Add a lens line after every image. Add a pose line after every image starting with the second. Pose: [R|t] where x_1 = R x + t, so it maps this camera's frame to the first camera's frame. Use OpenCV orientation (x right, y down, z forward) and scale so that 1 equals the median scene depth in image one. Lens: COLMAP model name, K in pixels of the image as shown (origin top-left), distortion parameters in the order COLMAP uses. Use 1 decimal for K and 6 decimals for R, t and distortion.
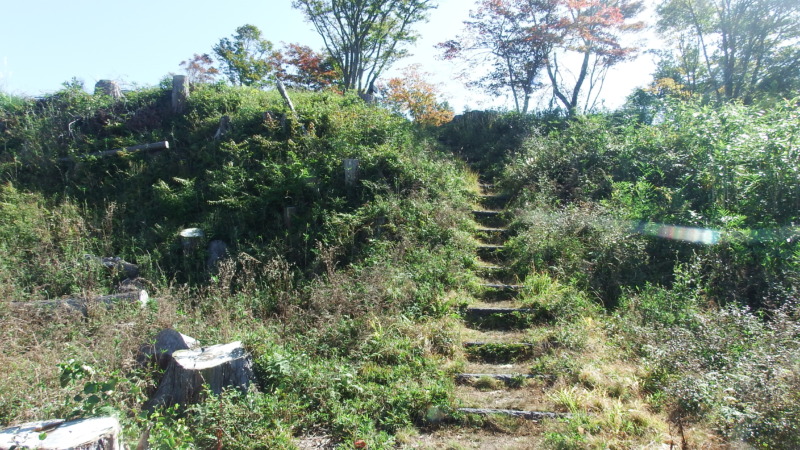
lens RADIAL K [[558.5, 0, 396.6], [0, 558.5, 226.4], [0, 0, 1]] dist [-0.029689, 0.013480]
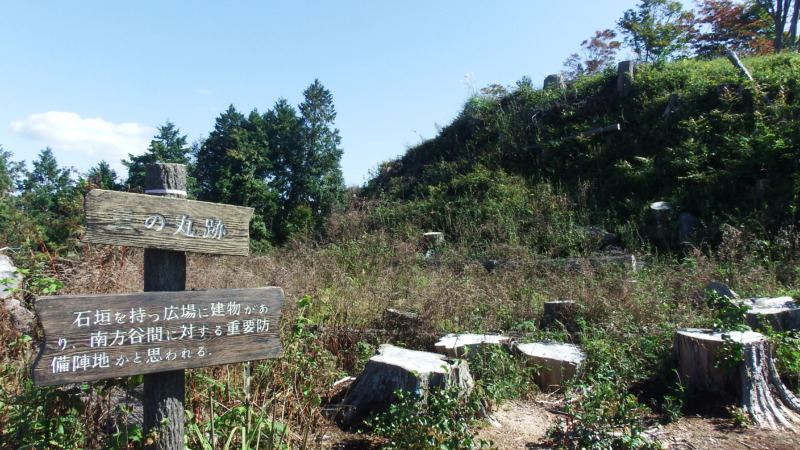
lens RADIAL K [[558.5, 0, 395.5], [0, 558.5, 220.0], [0, 0, 1]] dist [-0.029689, 0.013480]
pose [[0.783470, 0.004206, -0.621415, -0.070640], [0.017618, 0.999425, 0.028977, -0.001464], [0.621179, -0.033651, 0.782946, -0.146078]]
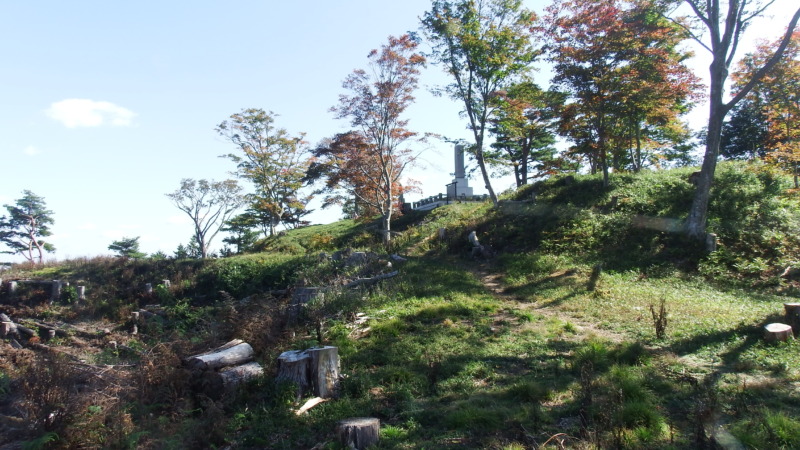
lens RADIAL K [[558.5, 0, 400.7], [0, 558.5, 225.7], [0, 0, 1]] dist [-0.029689, 0.013480]
pose [[0.946009, -0.030433, -0.322709, -0.570665], [0.041780, 0.998726, 0.028291, -0.415033], [0.321437, -0.040246, 0.946075, 1.462918]]
